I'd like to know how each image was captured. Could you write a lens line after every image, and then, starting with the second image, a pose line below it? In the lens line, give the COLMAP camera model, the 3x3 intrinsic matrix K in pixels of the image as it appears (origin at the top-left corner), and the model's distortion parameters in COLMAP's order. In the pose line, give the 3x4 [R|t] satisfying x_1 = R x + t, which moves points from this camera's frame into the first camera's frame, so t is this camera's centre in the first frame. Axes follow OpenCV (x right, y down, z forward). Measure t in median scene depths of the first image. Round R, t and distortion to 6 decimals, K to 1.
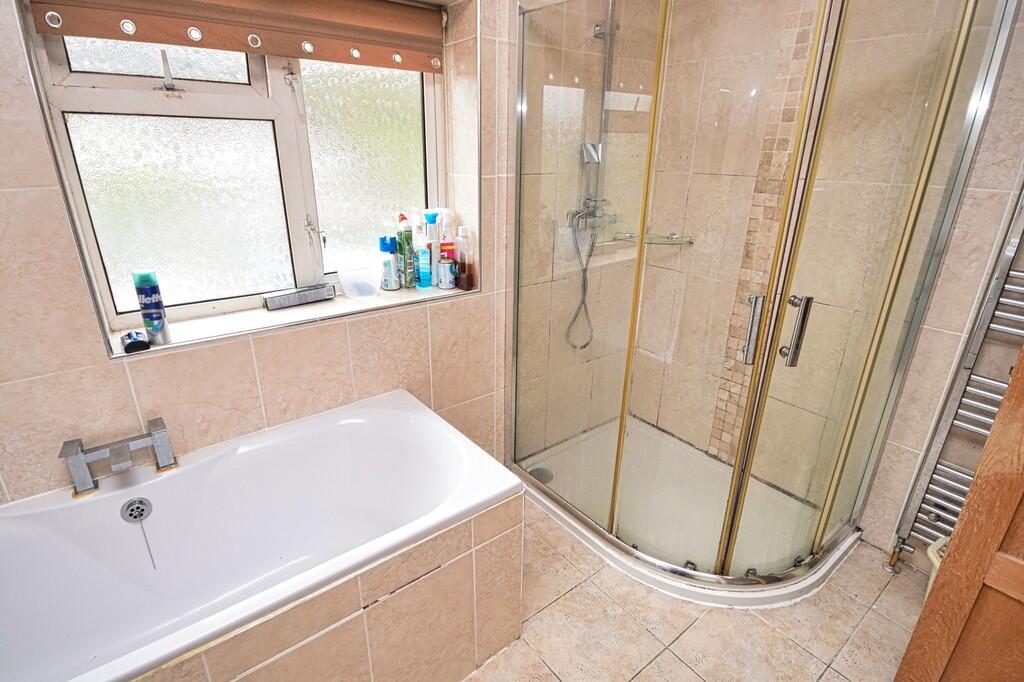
lens RADIAL K [[513.1, 0, 504.5], [0, 513.1, 343.2], [0, 0, 1]] dist [0.000251, 0.000437]
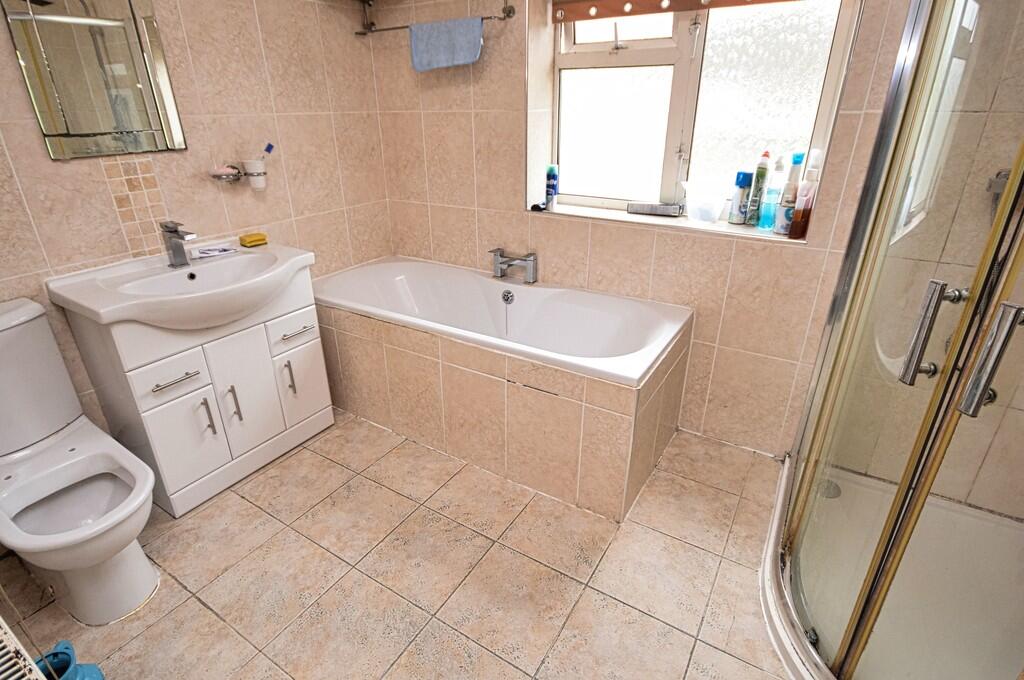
lens RADIAL K [[513.1, 0, 502.4], [0, 513.1, 337.7], [0, 0, 1]] dist [0.000251, 0.000437]
pose [[0.342100, 0.377118, -0.860668, 0.743050], [-0.330627, 0.905670, 0.265419, -0.015480], [0.879576, 0.193760, 0.434516, 0.191091]]
